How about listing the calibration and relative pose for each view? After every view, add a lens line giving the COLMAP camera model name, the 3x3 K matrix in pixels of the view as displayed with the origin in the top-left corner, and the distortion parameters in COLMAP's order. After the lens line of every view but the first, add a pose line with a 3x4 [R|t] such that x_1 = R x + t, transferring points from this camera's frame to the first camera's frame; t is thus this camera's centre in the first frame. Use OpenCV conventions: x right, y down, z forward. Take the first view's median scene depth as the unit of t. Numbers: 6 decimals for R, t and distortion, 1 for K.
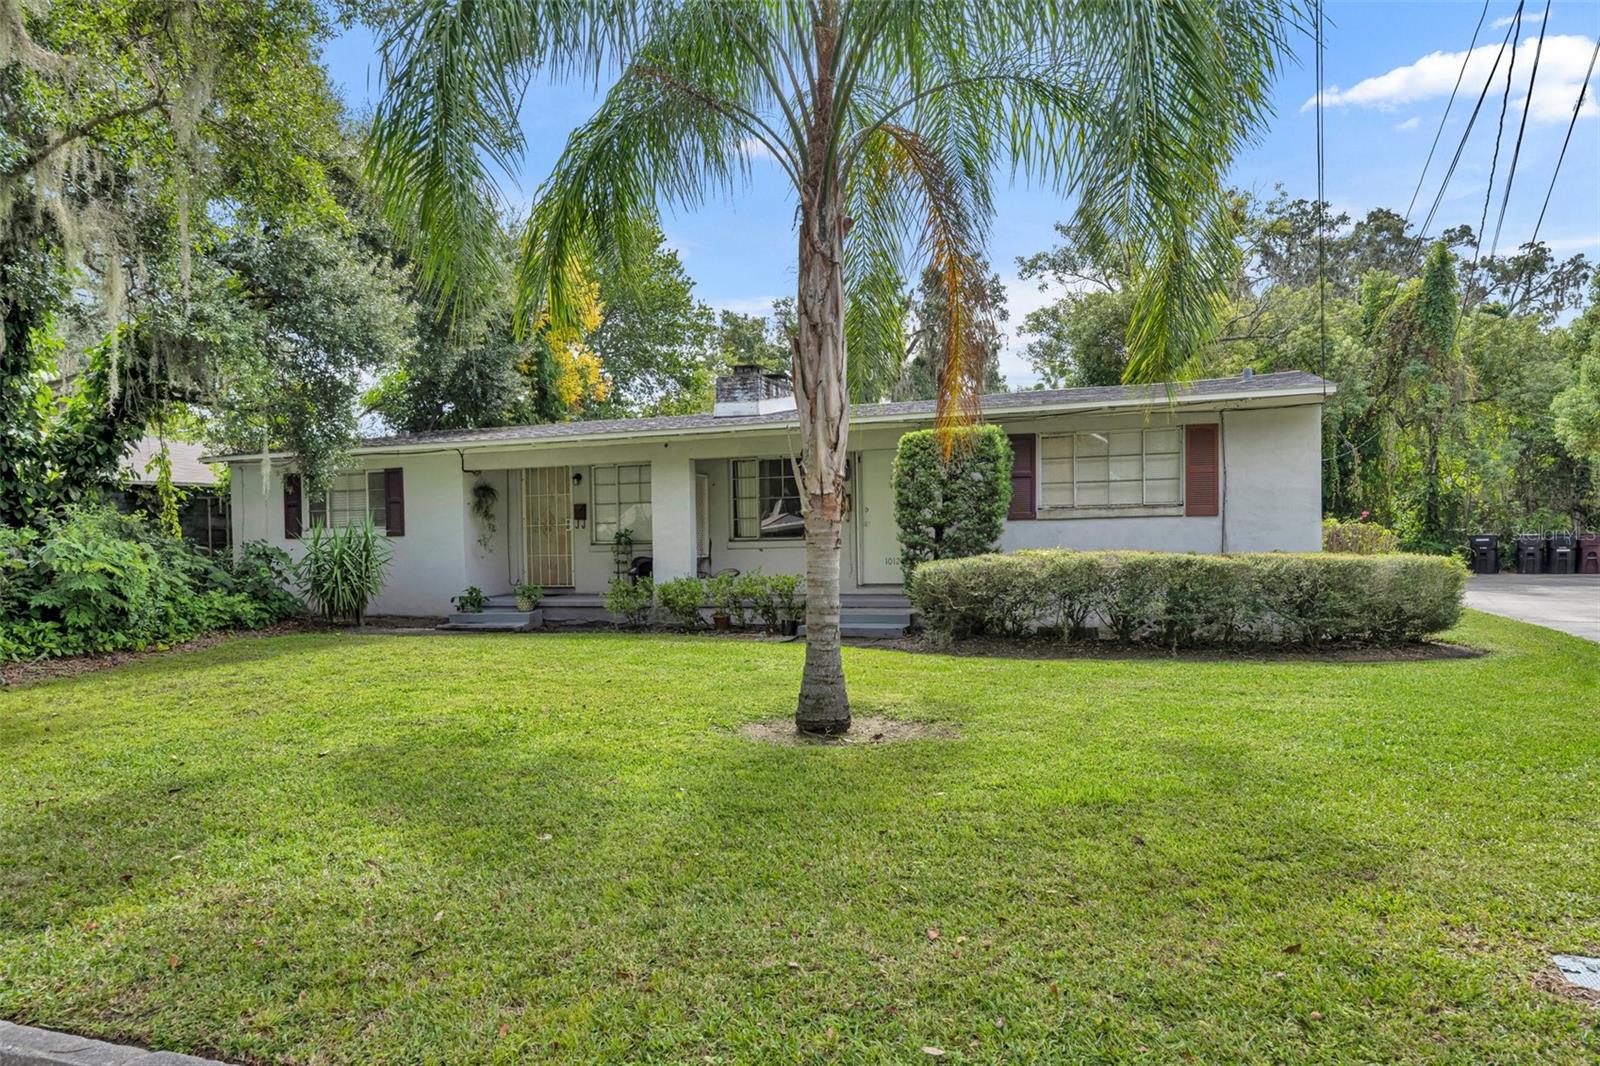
lens RADIAL K [[767.6, 0, 799.9], [0, 767.6, 537.7], [0, 0, 1]] dist [0.003092, 0.000381]
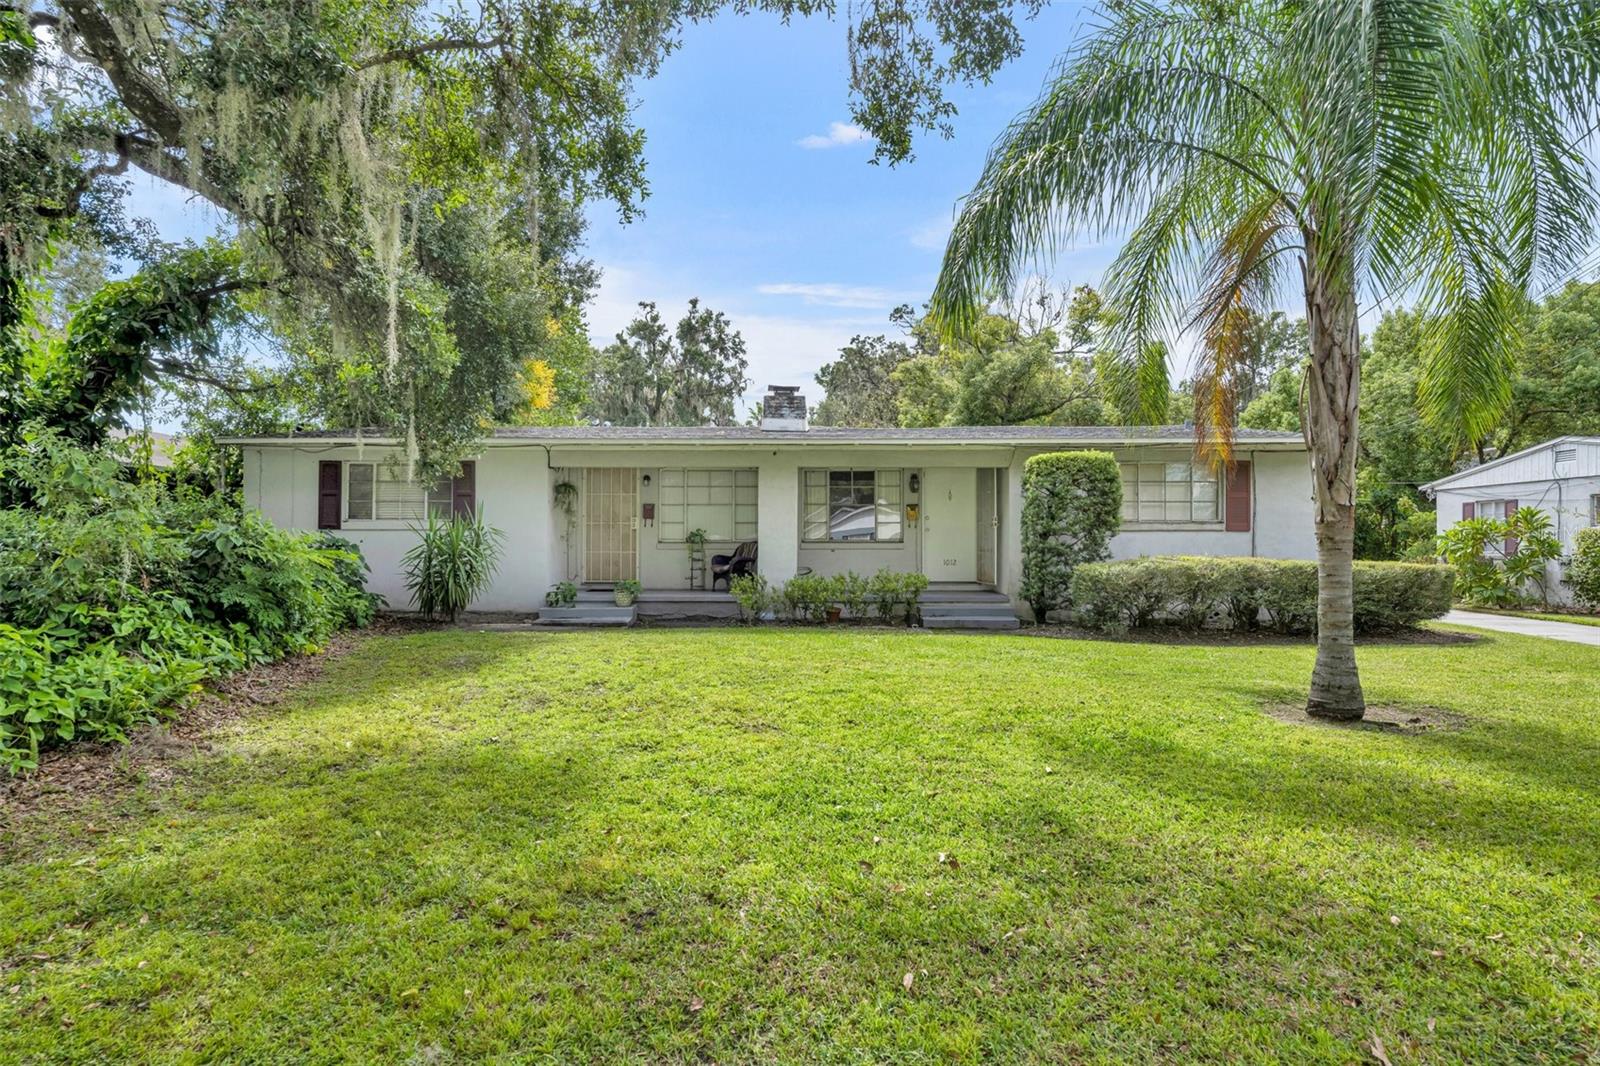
lens RADIAL K [[640.6, 0, 799.2], [0, 640.6, 534.5], [0, 0, 1]] dist [-0.001932, 0.000082]
pose [[0.966878, 0.024080, 0.254101, -0.370013], [-0.021570, 0.999687, -0.012661, 0.005650], [-0.254327, 0.006760, 0.967095, 0.111861]]
